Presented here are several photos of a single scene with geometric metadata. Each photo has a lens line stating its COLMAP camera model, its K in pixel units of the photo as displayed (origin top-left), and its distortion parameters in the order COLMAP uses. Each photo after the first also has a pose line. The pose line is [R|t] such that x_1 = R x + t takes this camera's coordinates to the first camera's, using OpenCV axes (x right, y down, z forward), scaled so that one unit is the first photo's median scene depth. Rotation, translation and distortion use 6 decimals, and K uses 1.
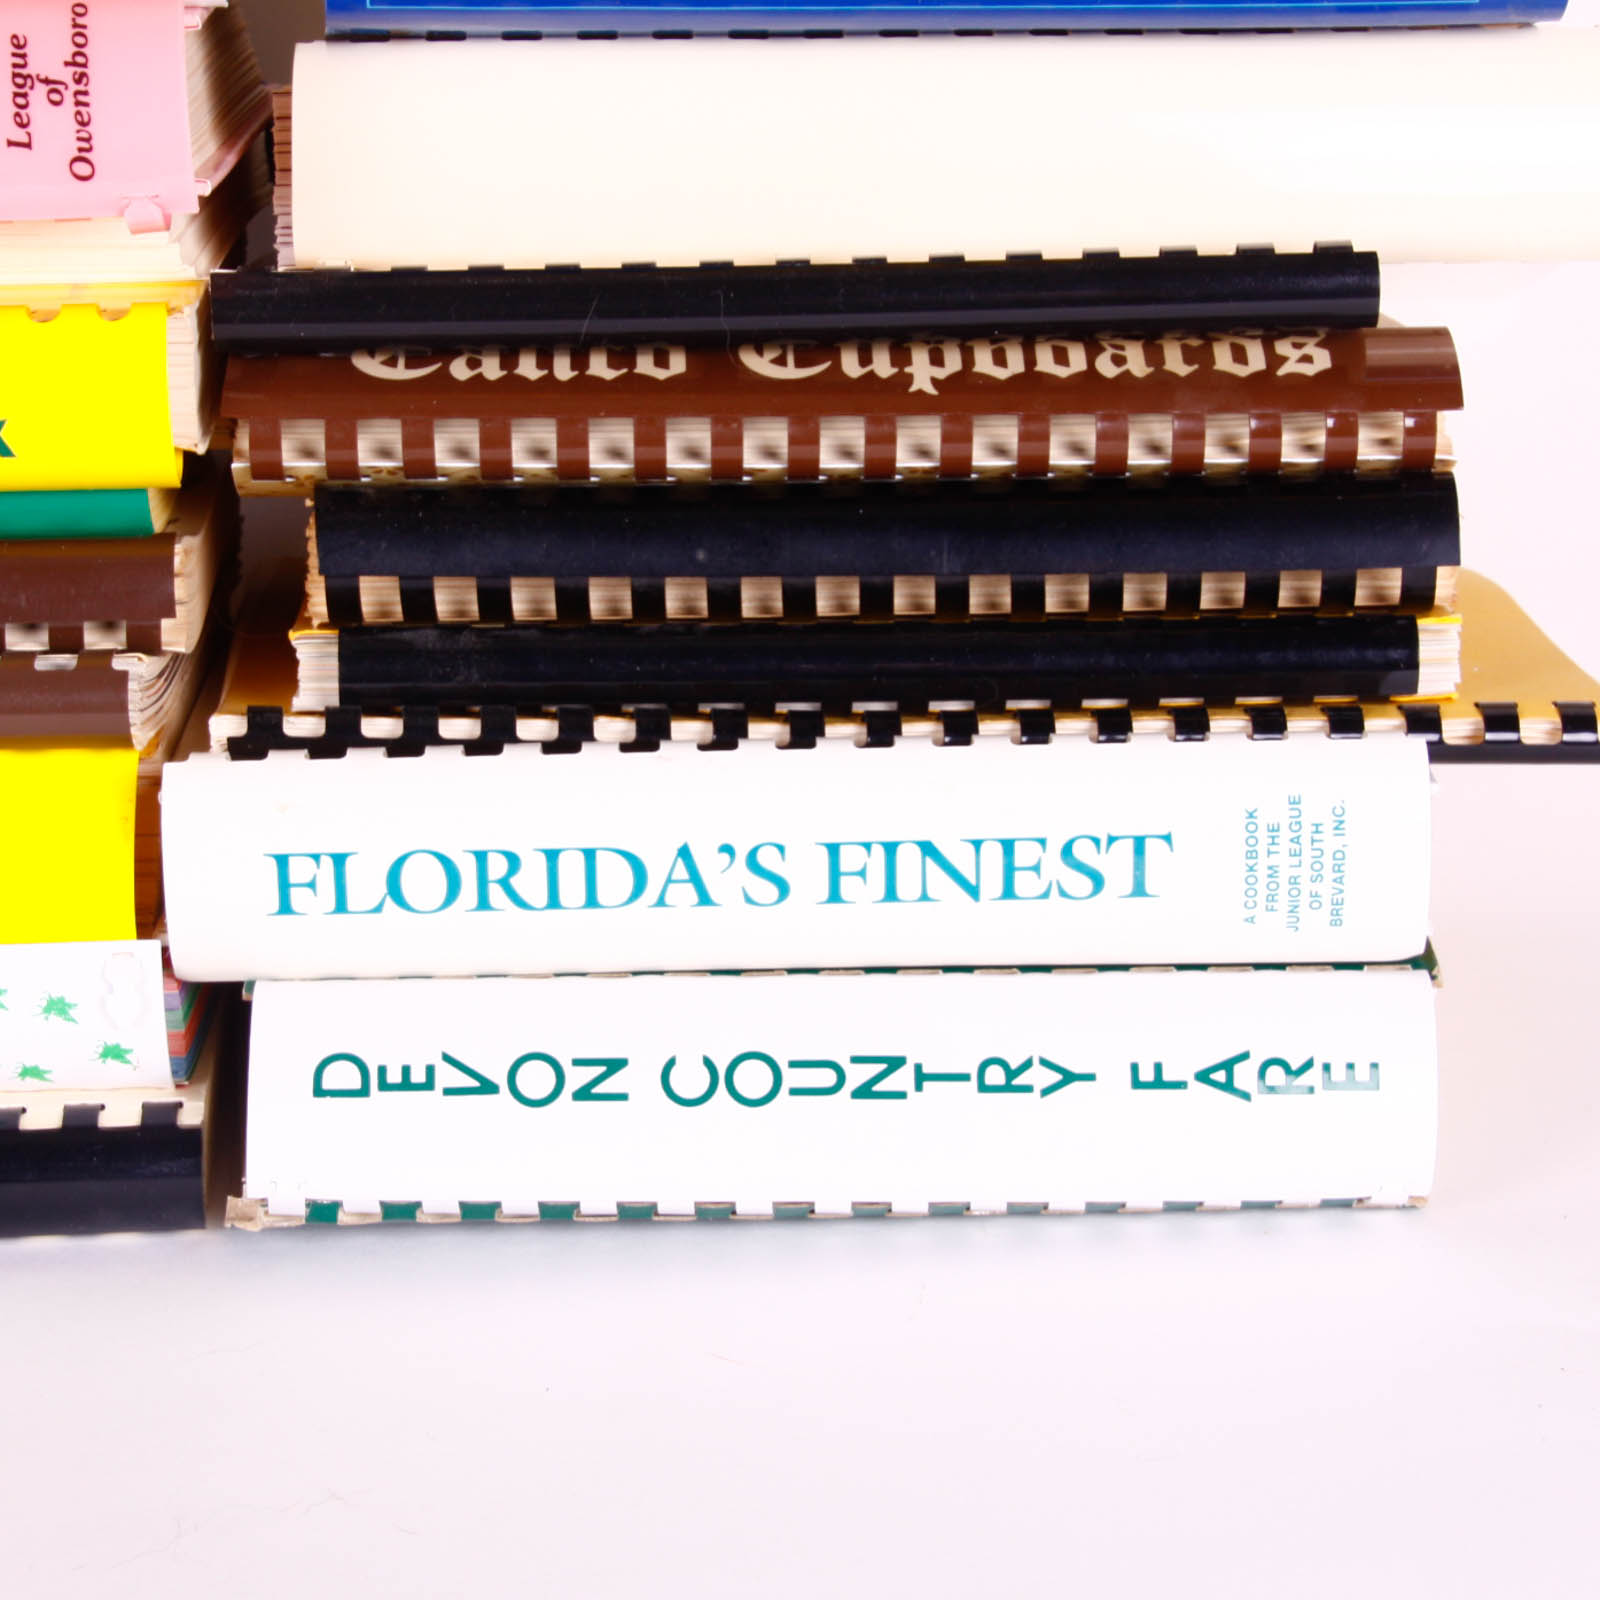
lens RADIAL K [[5035.3, 0, 722.7], [0, 5035.3, 837.4], [0, 0, 1]] dist [0.228890, 0.608217]
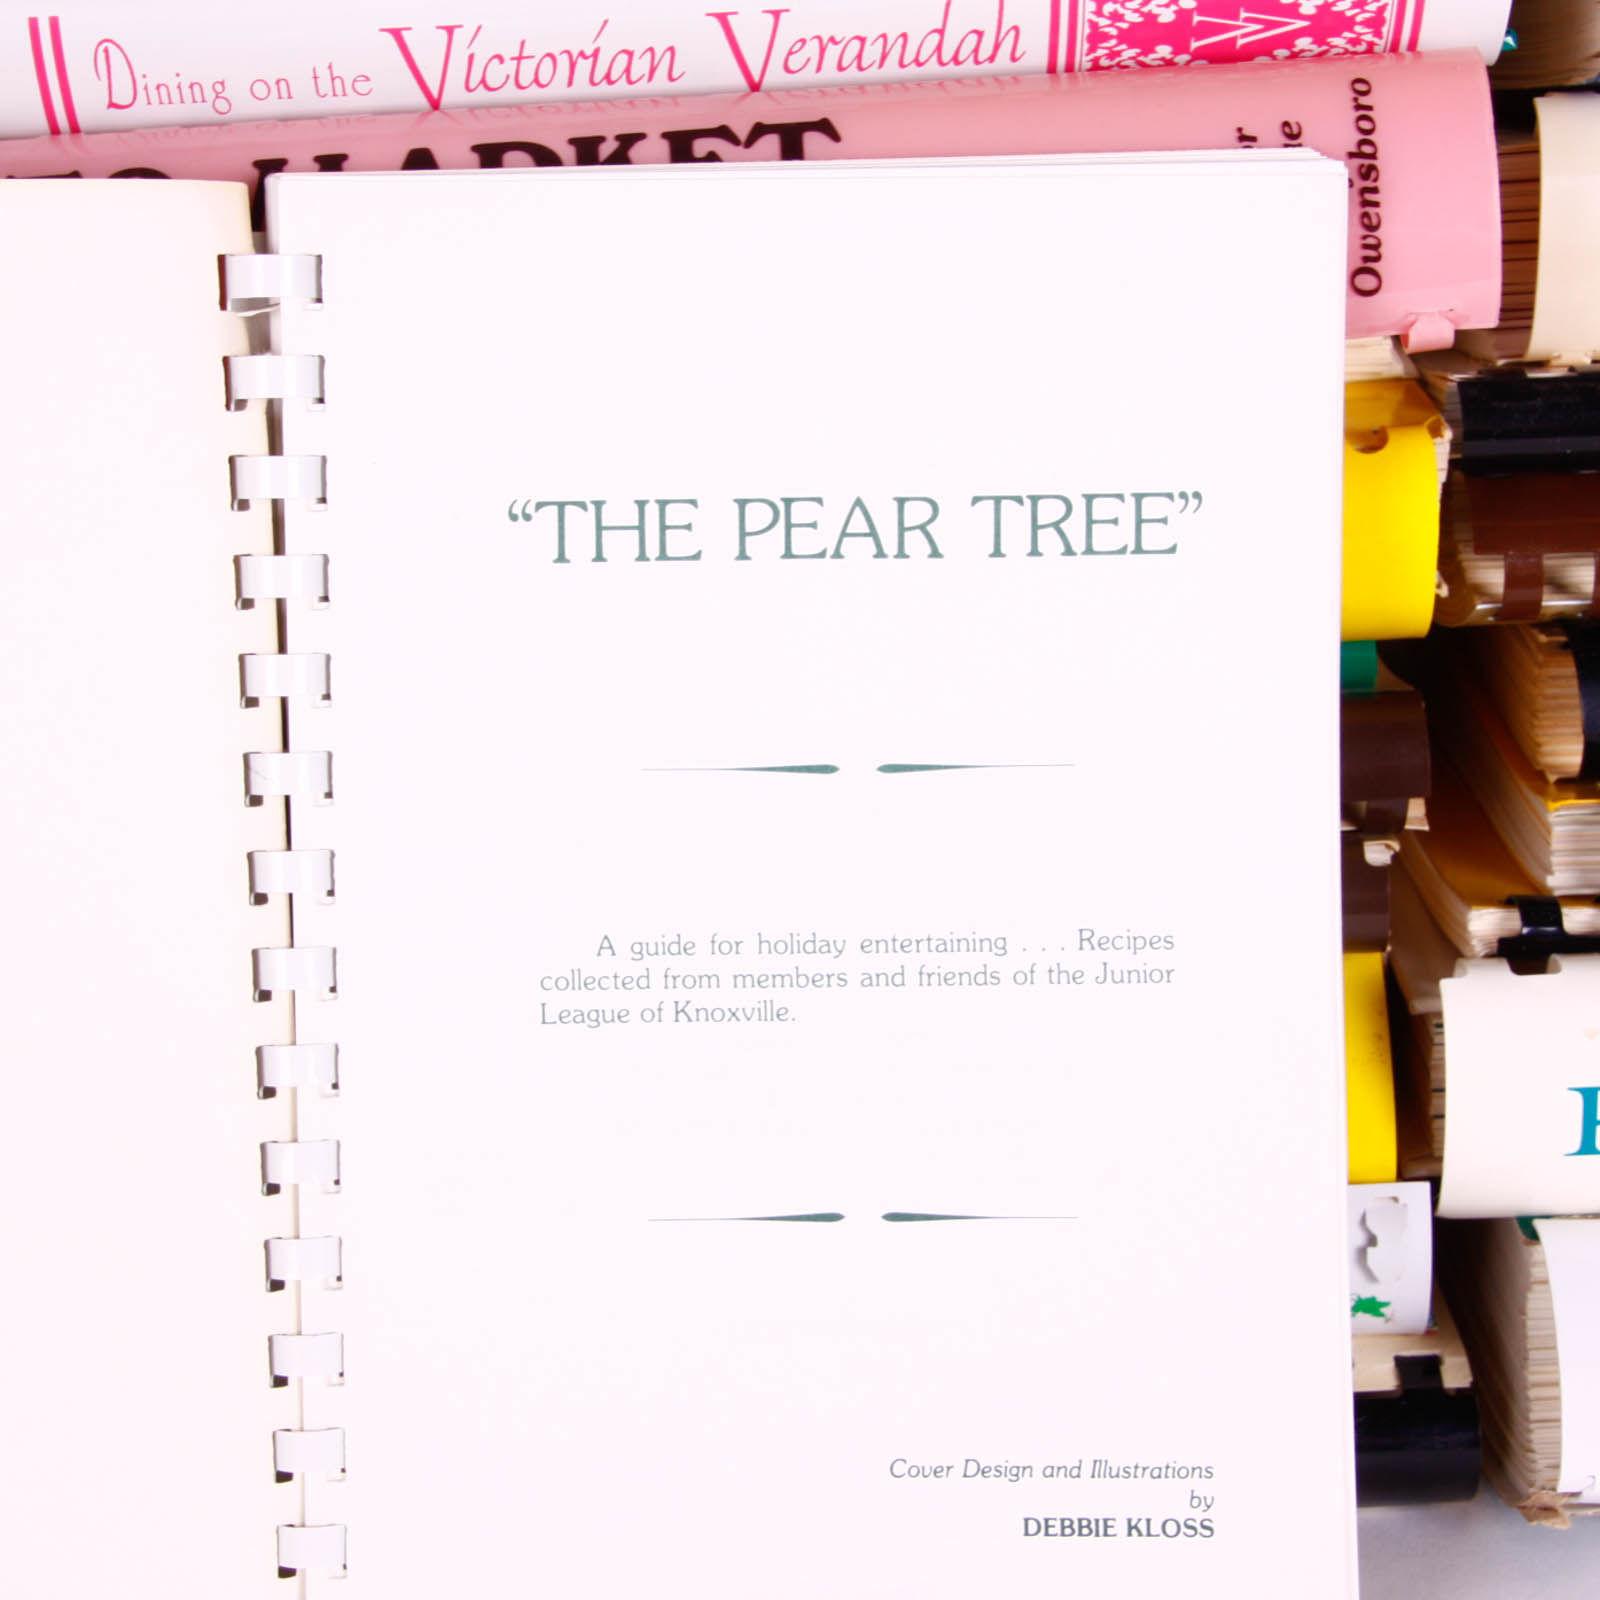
lens RADIAL K [[3640.8, 0, 747.3], [0, 3640.8, 808.5], [0, 0, 1]] dist [0.059051, 0.168115]
pose [[0.999466, -0.022954, -0.023240, -0.210431], [0.025102, 0.994987, 0.096798, -0.104555], [0.020902, -0.097330, 0.995033, 0.392839]]
